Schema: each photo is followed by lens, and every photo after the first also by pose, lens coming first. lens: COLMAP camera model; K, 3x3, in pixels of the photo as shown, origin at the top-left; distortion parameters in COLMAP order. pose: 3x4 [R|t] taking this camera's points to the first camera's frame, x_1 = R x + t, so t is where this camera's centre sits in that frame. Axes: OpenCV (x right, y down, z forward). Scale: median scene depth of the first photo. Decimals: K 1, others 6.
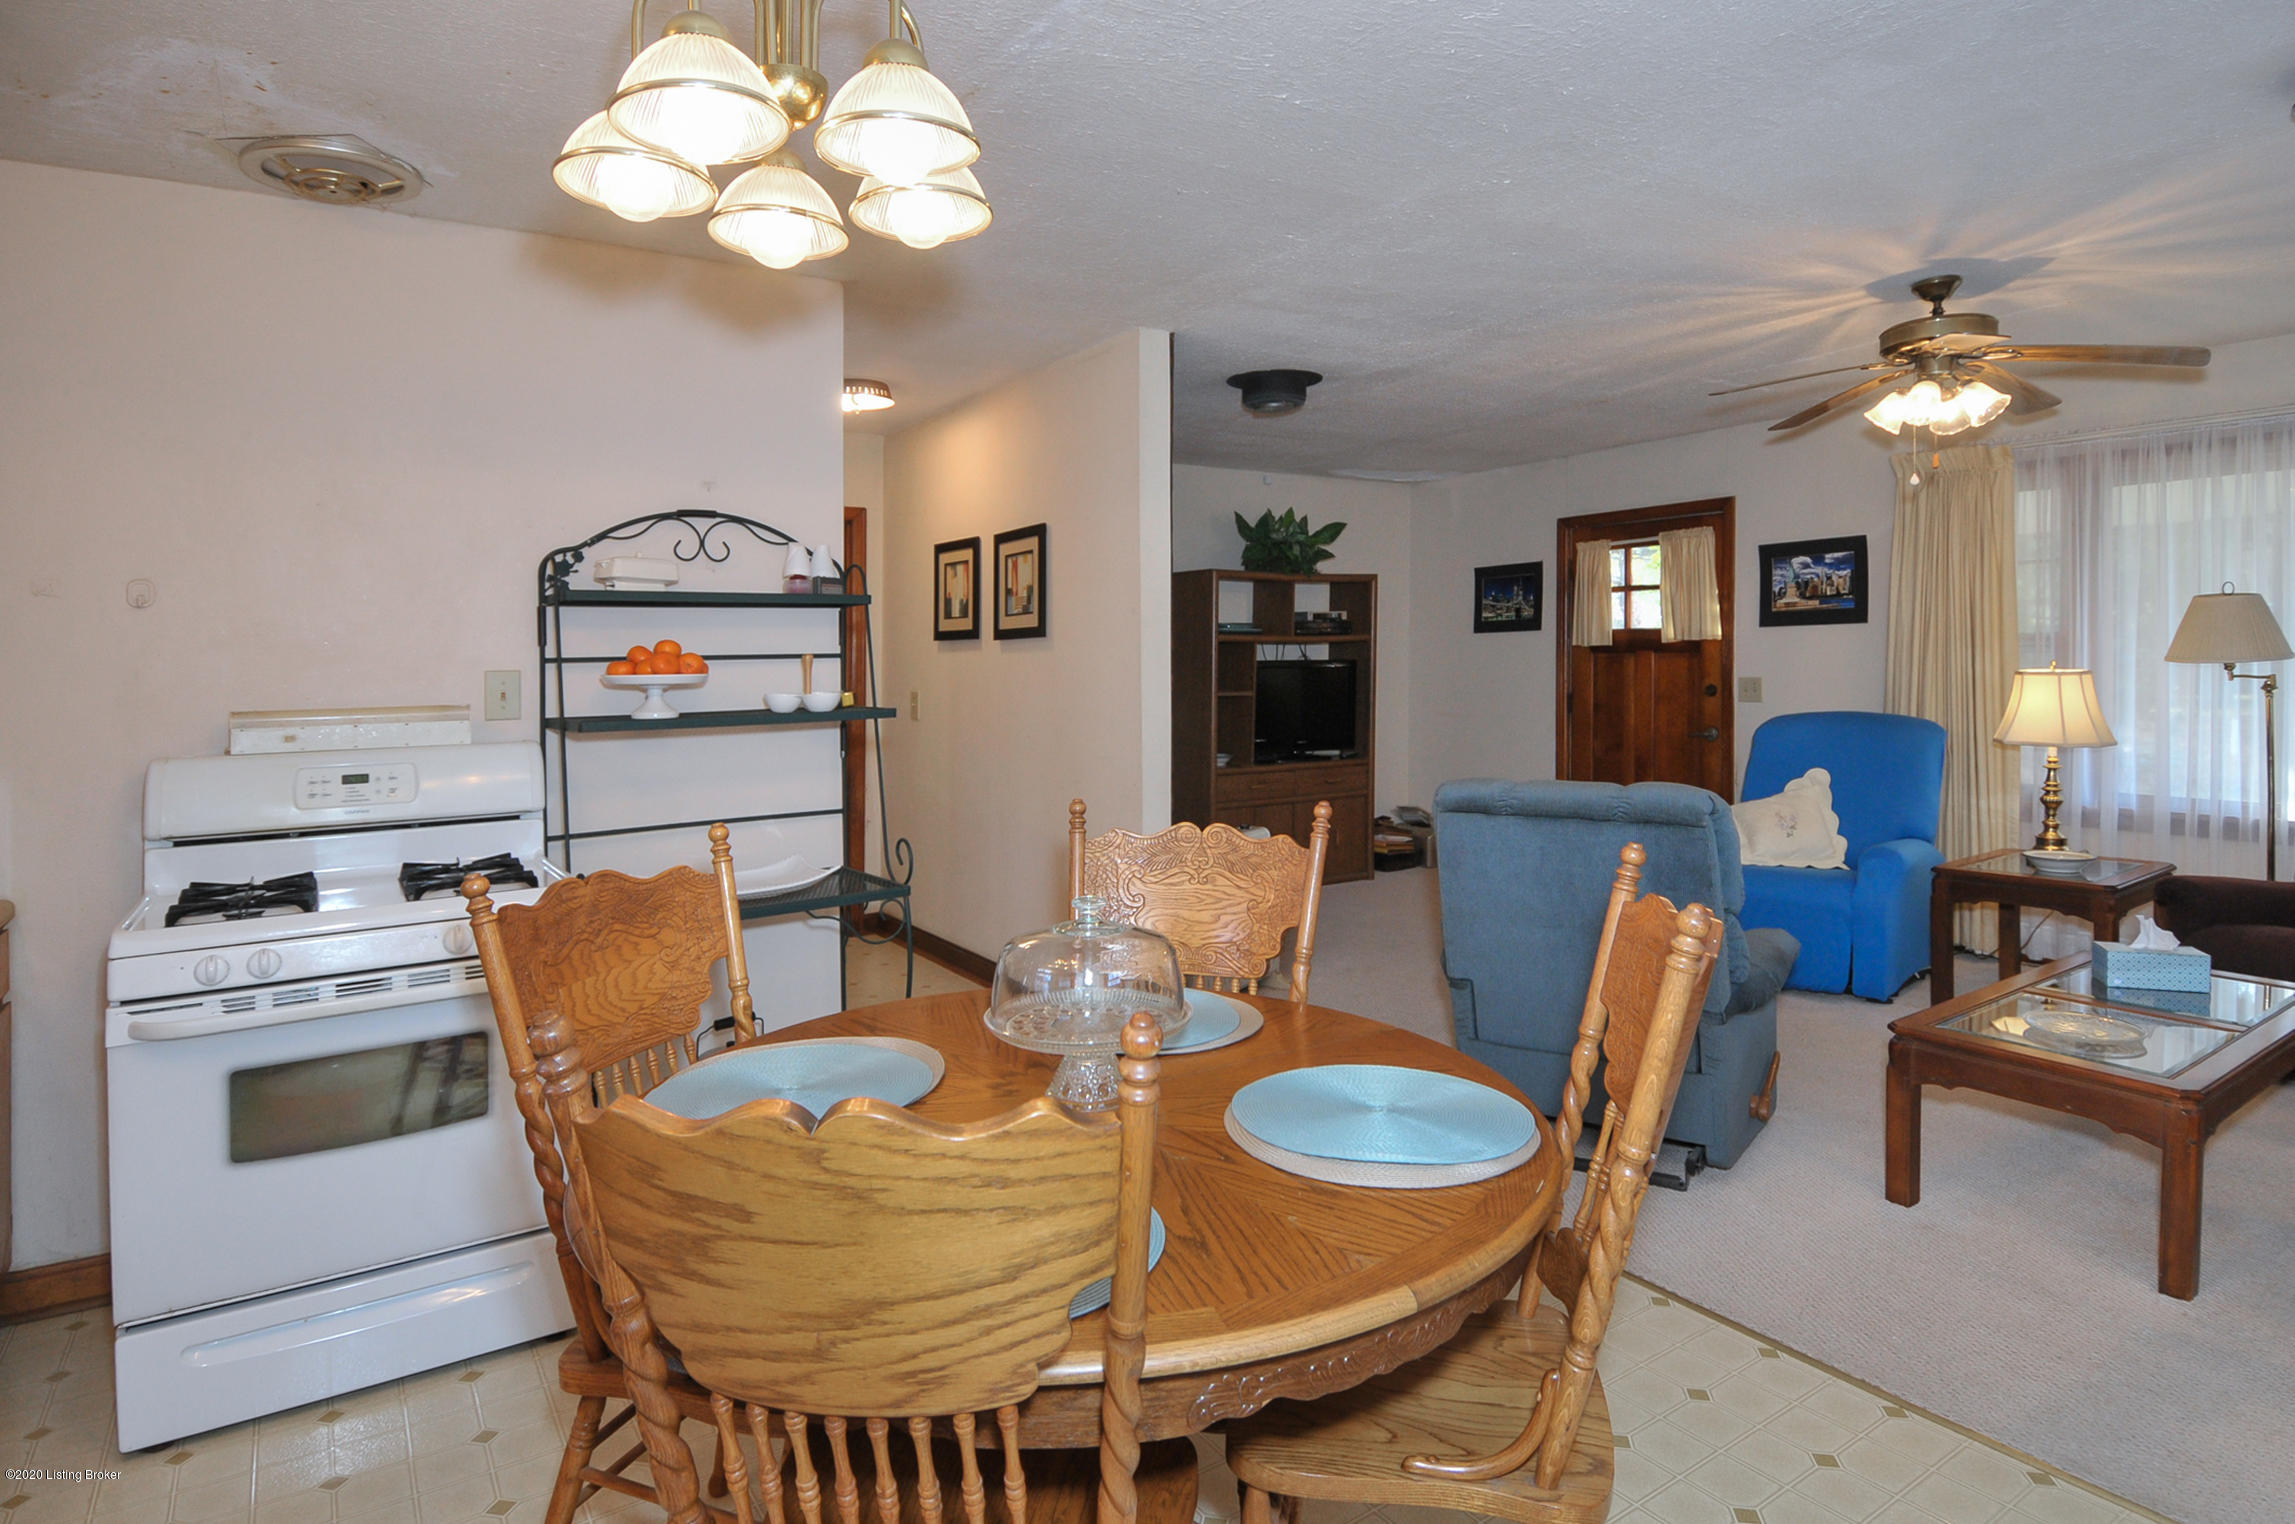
lens RADIAL K [[1218.8, 0, 1158.9], [0, 1218.8, 753.1], [0, 0, 1]] dist [-0.000804, -0.000152]
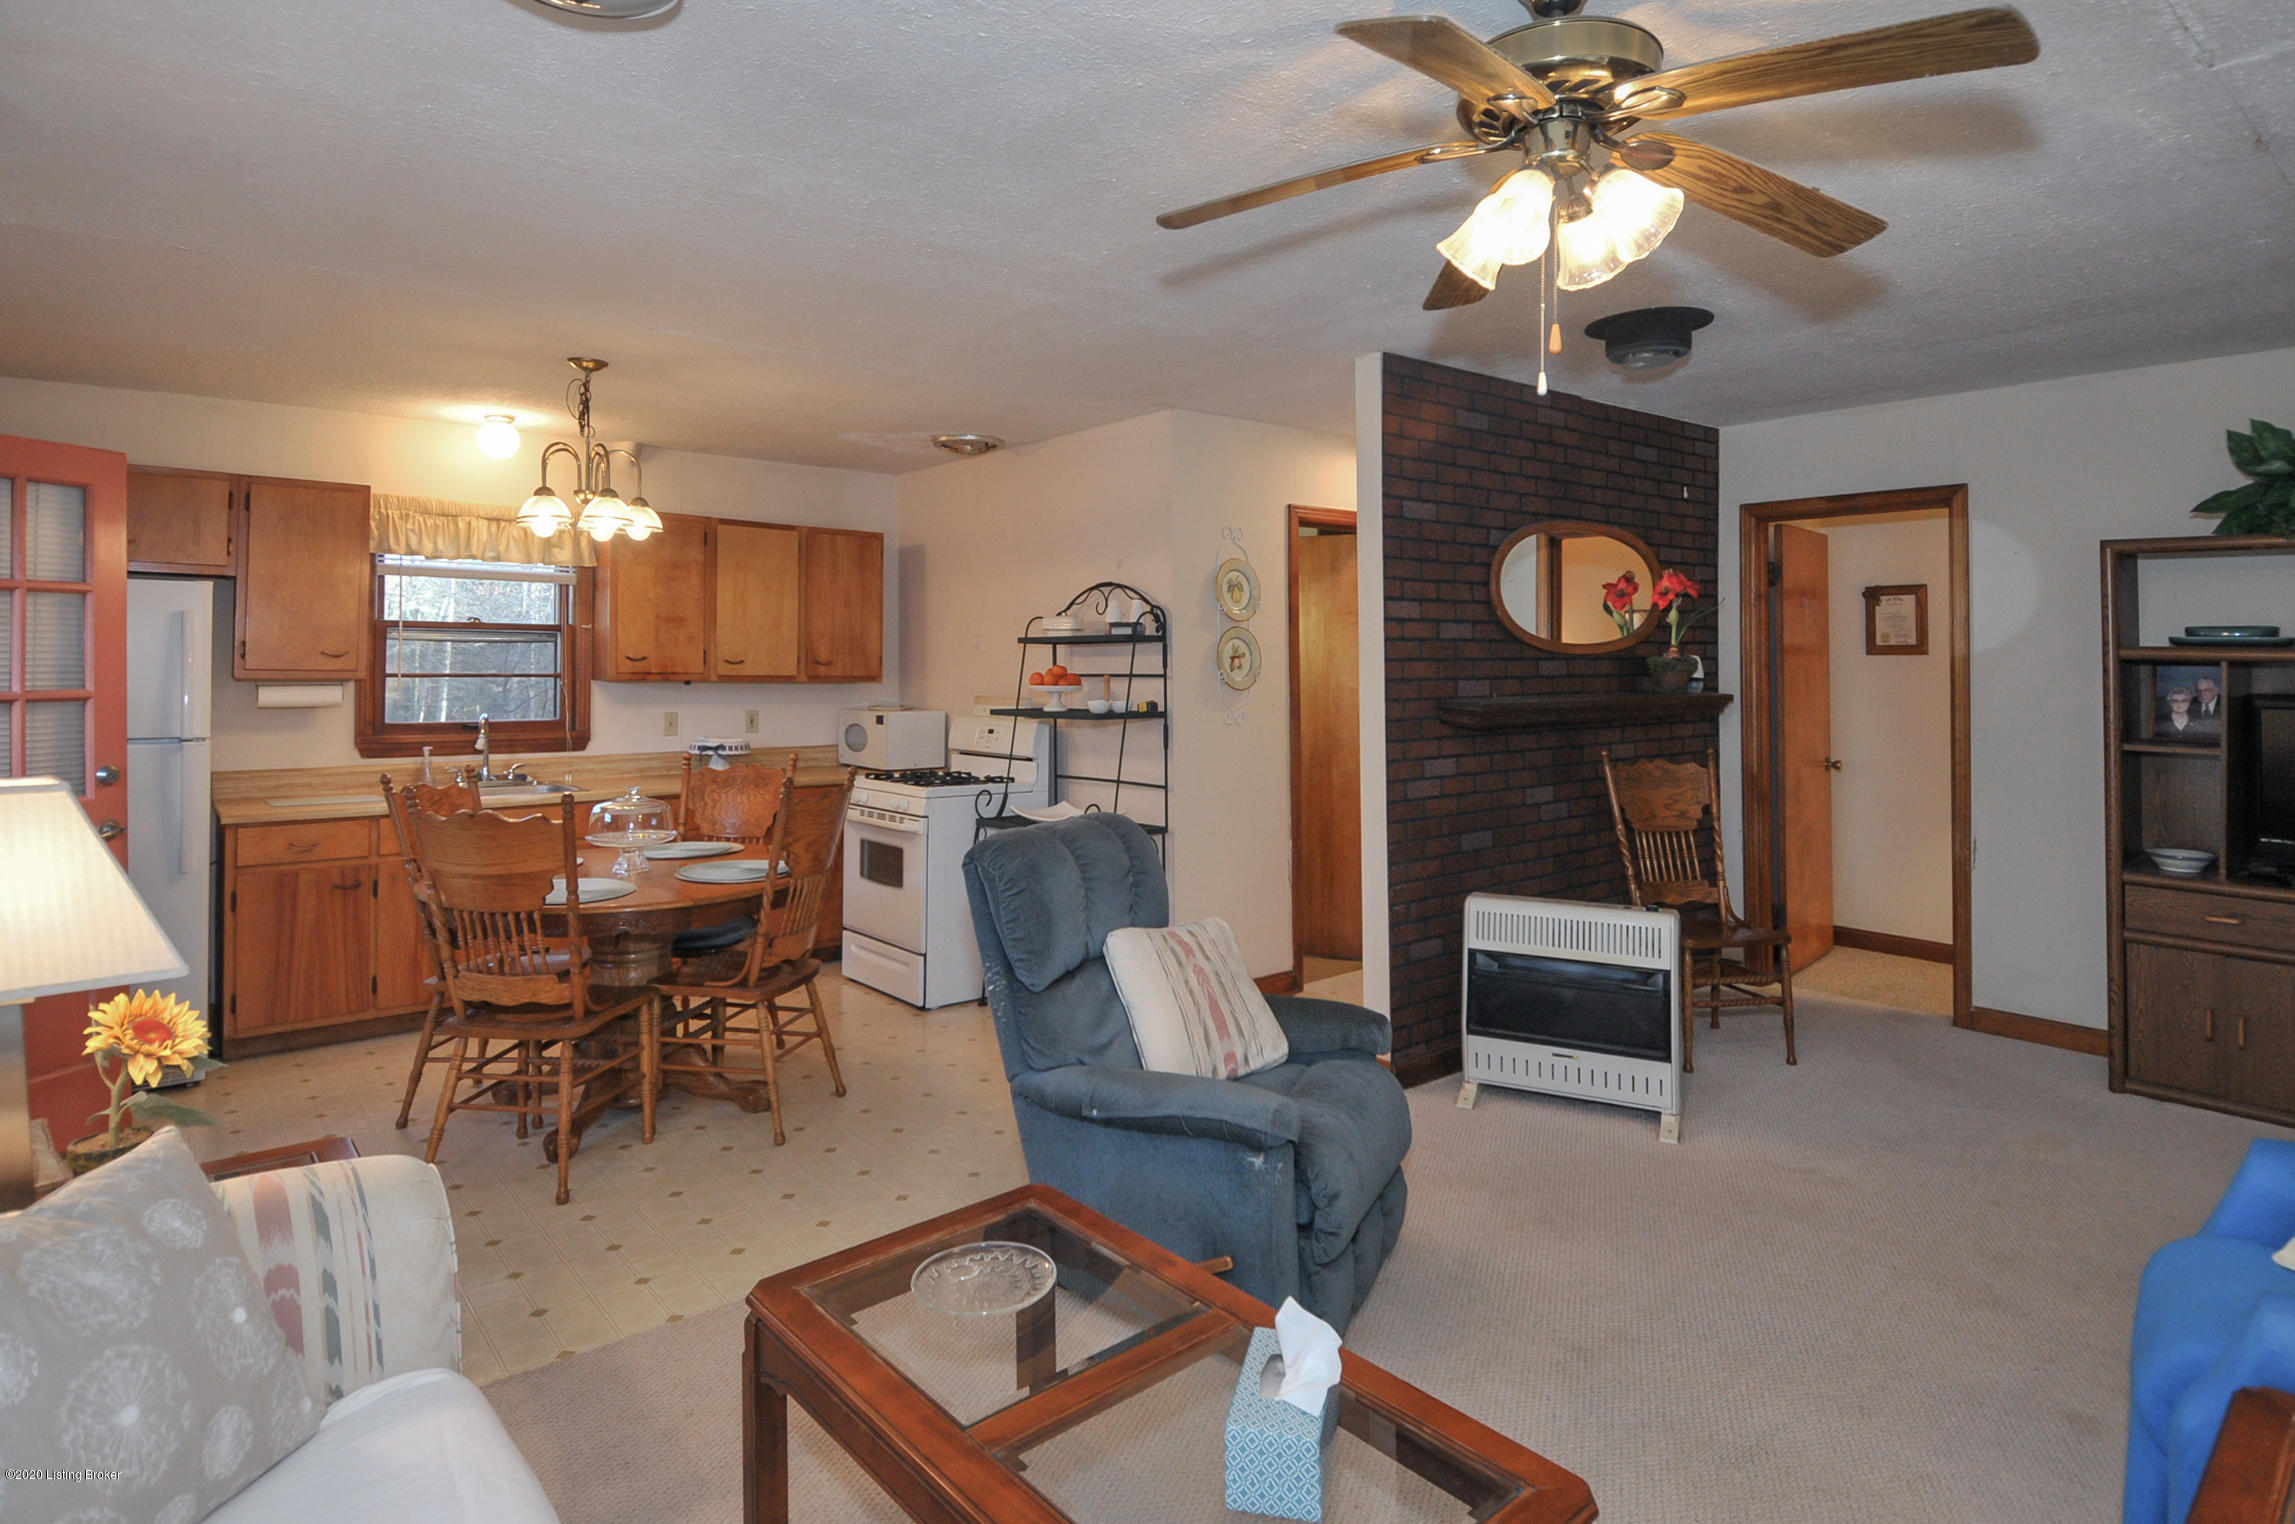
lens RADIAL K [[1218.8, 0, 1158.9], [0, 1218.8, 753.1], [0, 0, 1]] dist [-0.000804, -0.000152]
pose [[0.133358, 0.083806, -0.987518, 1.211402], [-0.084535, 0.993749, 0.072919, -0.099740], [0.987456, 0.073756, 0.139609, 0.858021]]
